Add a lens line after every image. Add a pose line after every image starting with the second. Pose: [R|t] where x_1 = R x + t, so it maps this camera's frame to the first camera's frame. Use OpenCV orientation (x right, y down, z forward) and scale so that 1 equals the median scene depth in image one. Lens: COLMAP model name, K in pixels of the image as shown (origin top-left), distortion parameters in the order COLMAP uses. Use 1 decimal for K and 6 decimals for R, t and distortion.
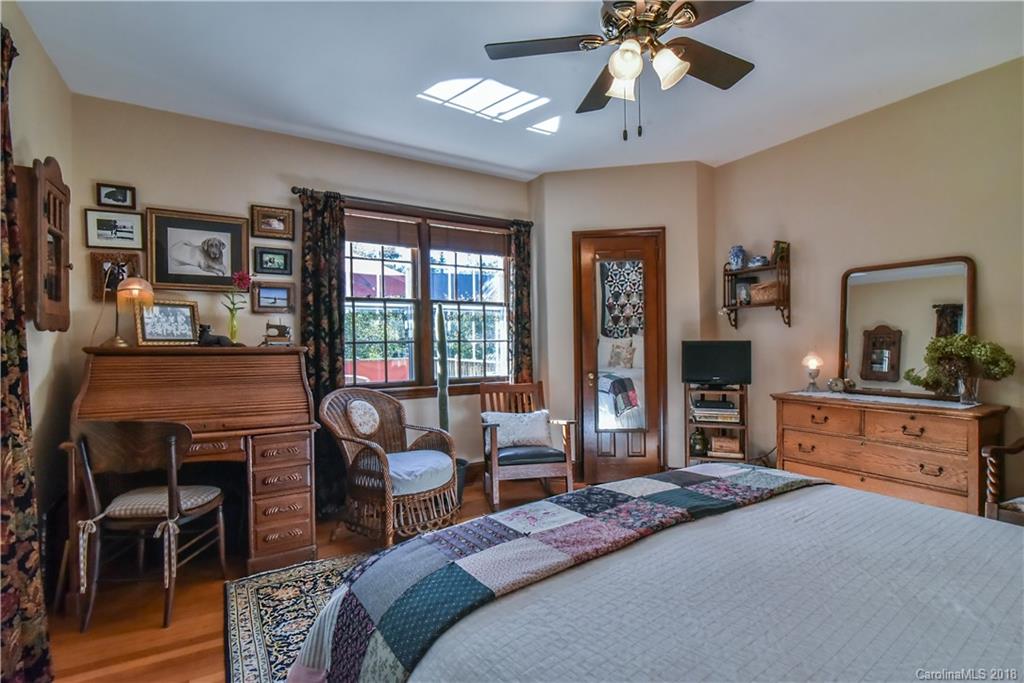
lens RADIAL K [[465.4, 0, 505.9], [0, 465.4, 343.6], [0, 0, 1]] dist [-0.006060, -0.000340]
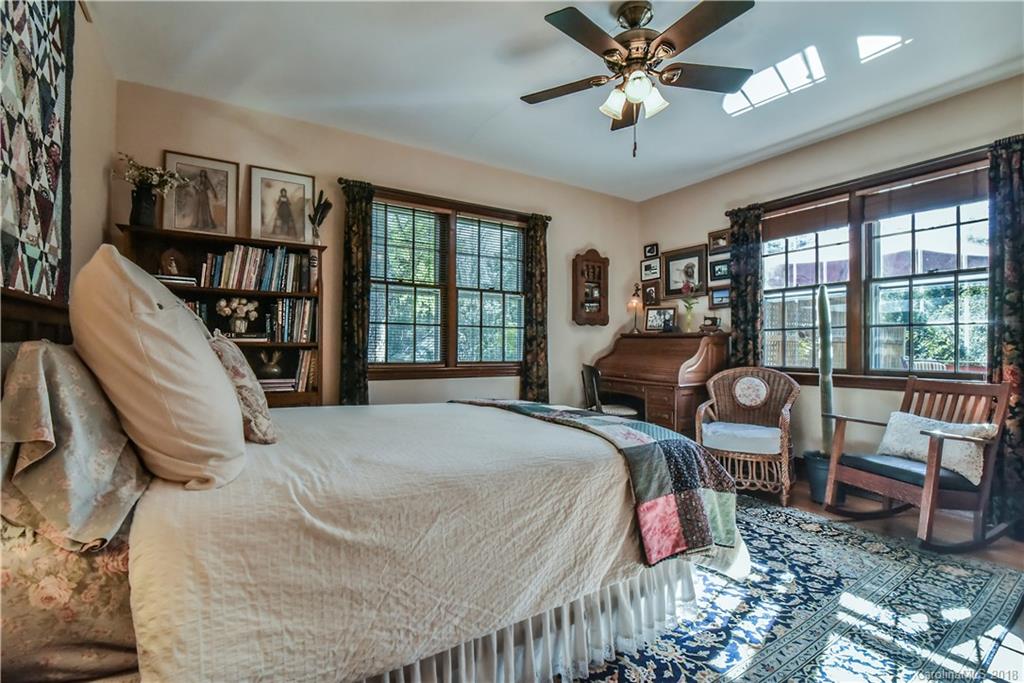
lens RADIAL K [[465.4, 0, 505.5], [0, 465.4, 346.5], [0, 0, 1]] dist [-0.006060, -0.000340]
pose [[0.023226, 0.008018, -0.999698, 0.852597], [-0.009470, 0.999925, 0.007800, 0.040975], [0.999685, 0.009286, 0.023300, 0.350315]]
